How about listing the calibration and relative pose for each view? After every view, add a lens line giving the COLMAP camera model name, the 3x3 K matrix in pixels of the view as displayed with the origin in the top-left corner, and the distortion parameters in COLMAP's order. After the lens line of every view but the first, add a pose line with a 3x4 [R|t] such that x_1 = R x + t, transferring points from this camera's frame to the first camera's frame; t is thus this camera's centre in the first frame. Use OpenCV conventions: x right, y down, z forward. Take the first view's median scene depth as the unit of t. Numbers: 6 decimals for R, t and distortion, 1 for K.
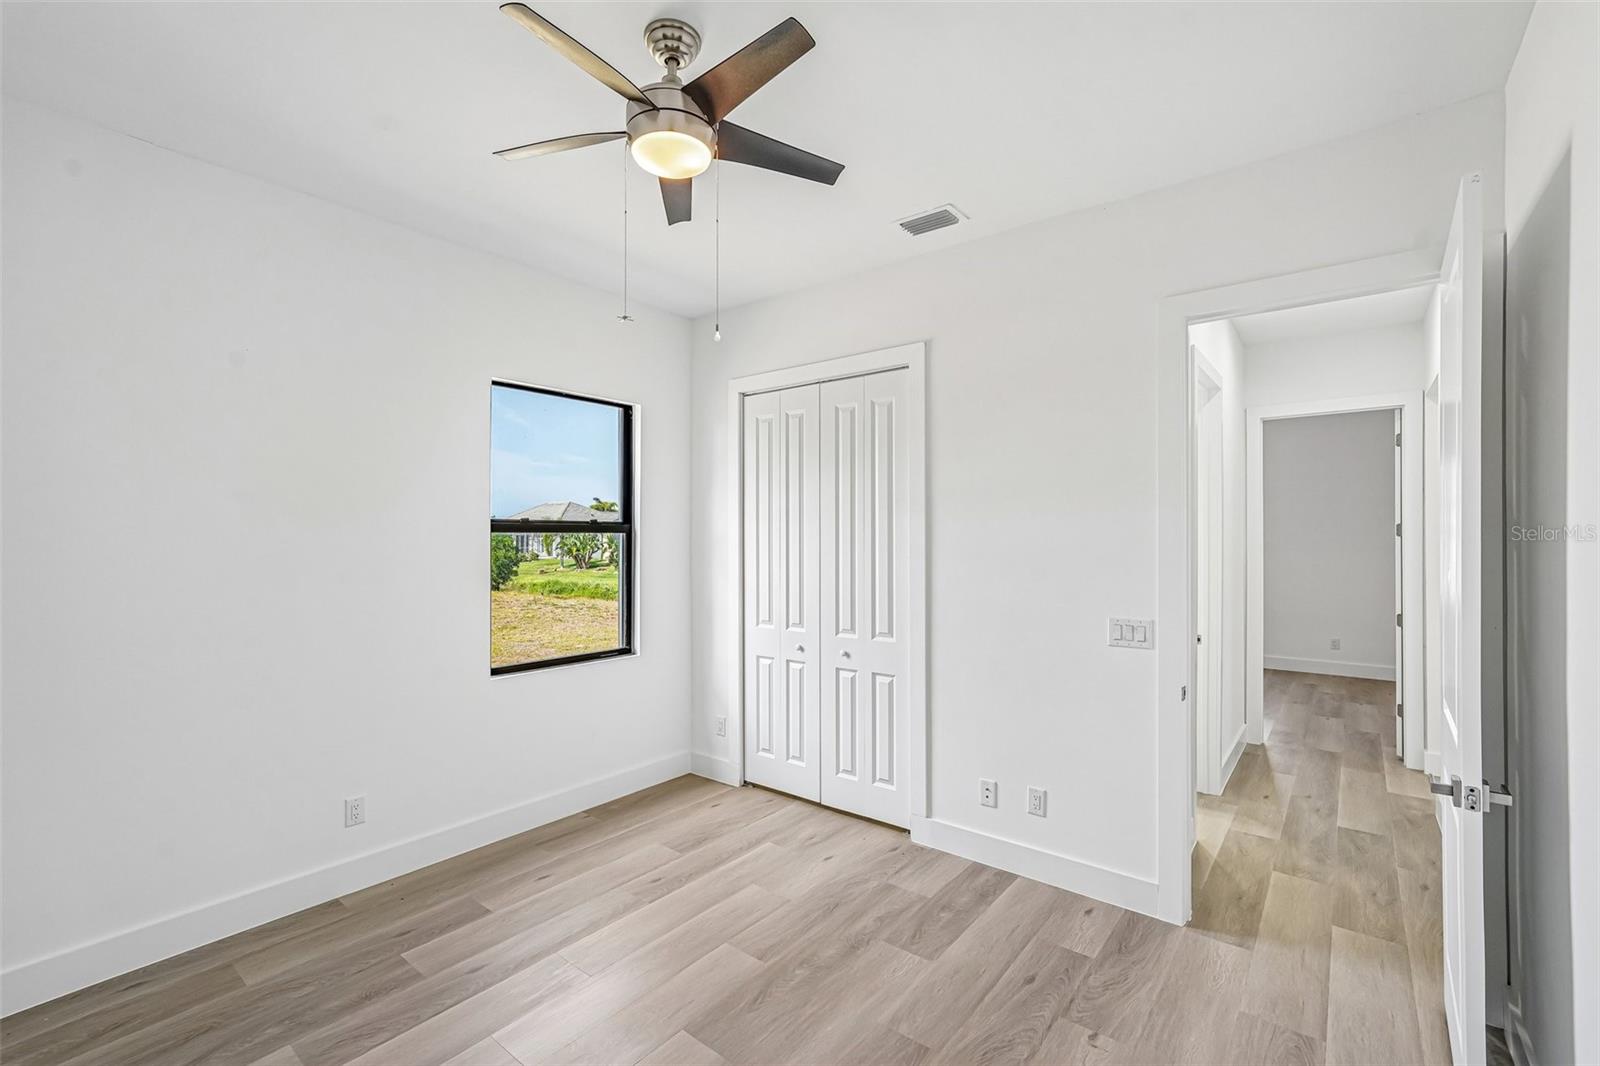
lens RADIAL K [[697.2, 0, 805.0], [0, 697.2, 534.4], [0, 0, 1]] dist [0.002531, 0.001112]
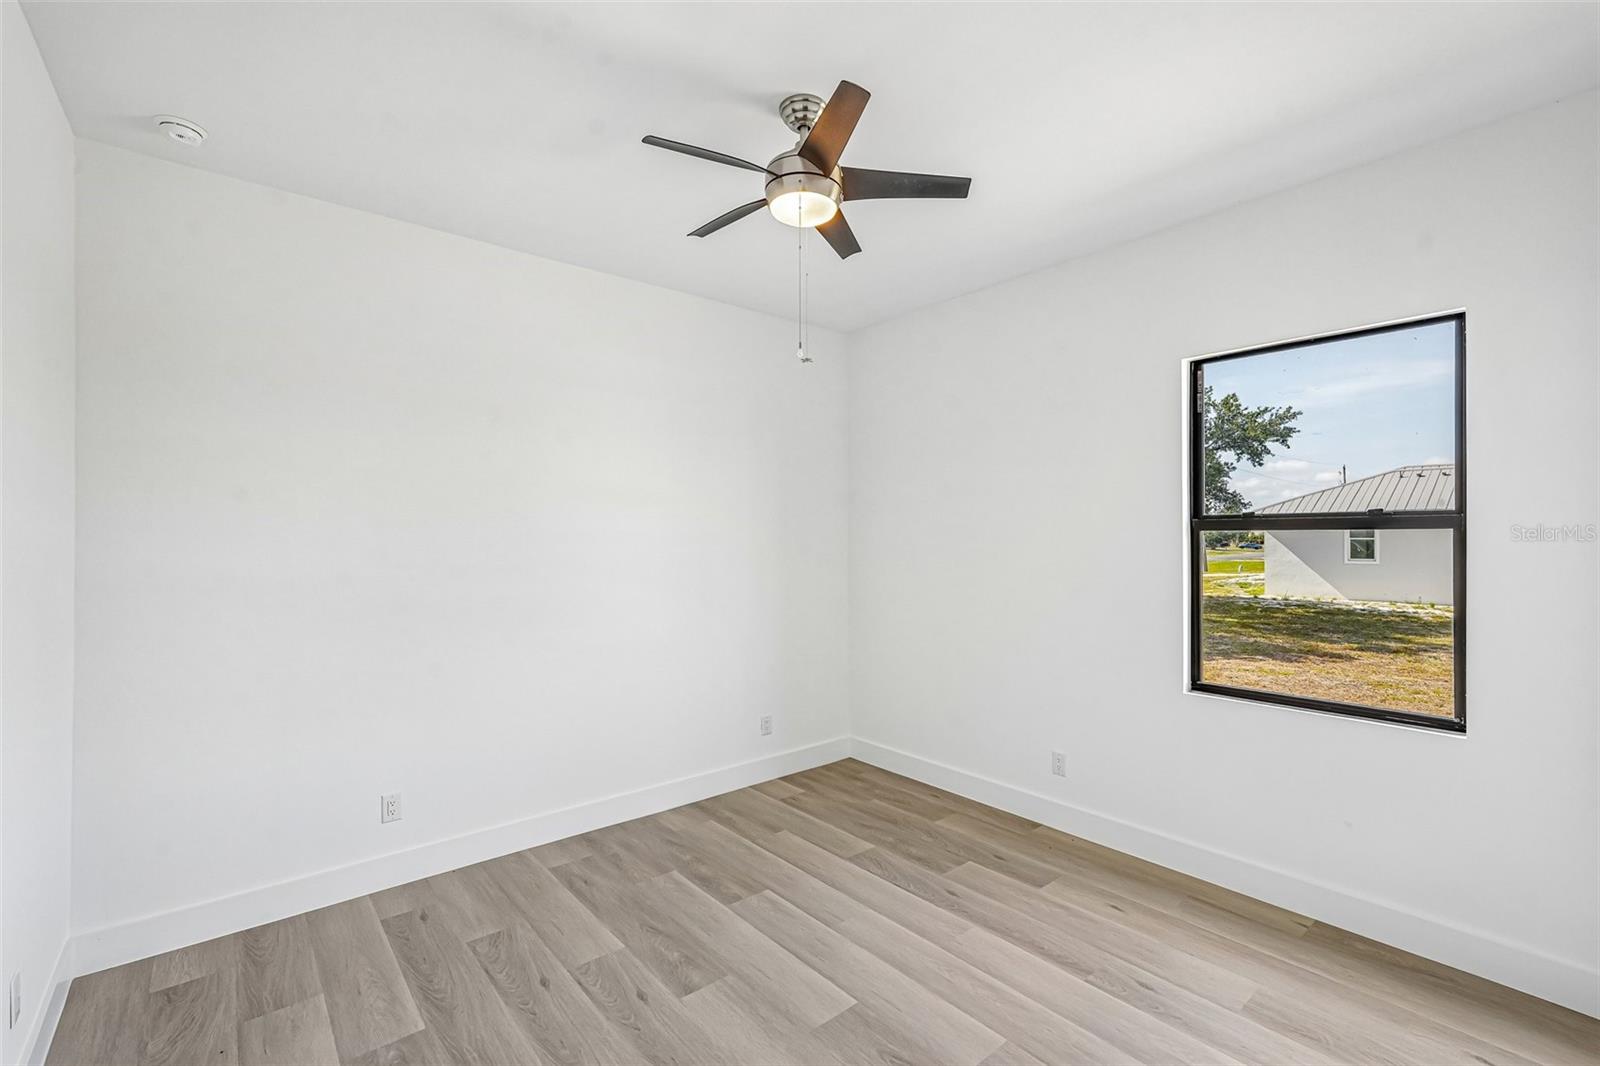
lens RADIAL K [[697.2, 0, 786.9], [0, 697.2, 530.3], [0, 0, 1]] dist [0.002531, 0.001112]
pose [[-0.202092, -0.002972, -0.979362, 0.651514], [0.003077, 0.999989, -0.003670, -0.000898], [0.979362, -0.003755, -0.202080, 0.817023]]
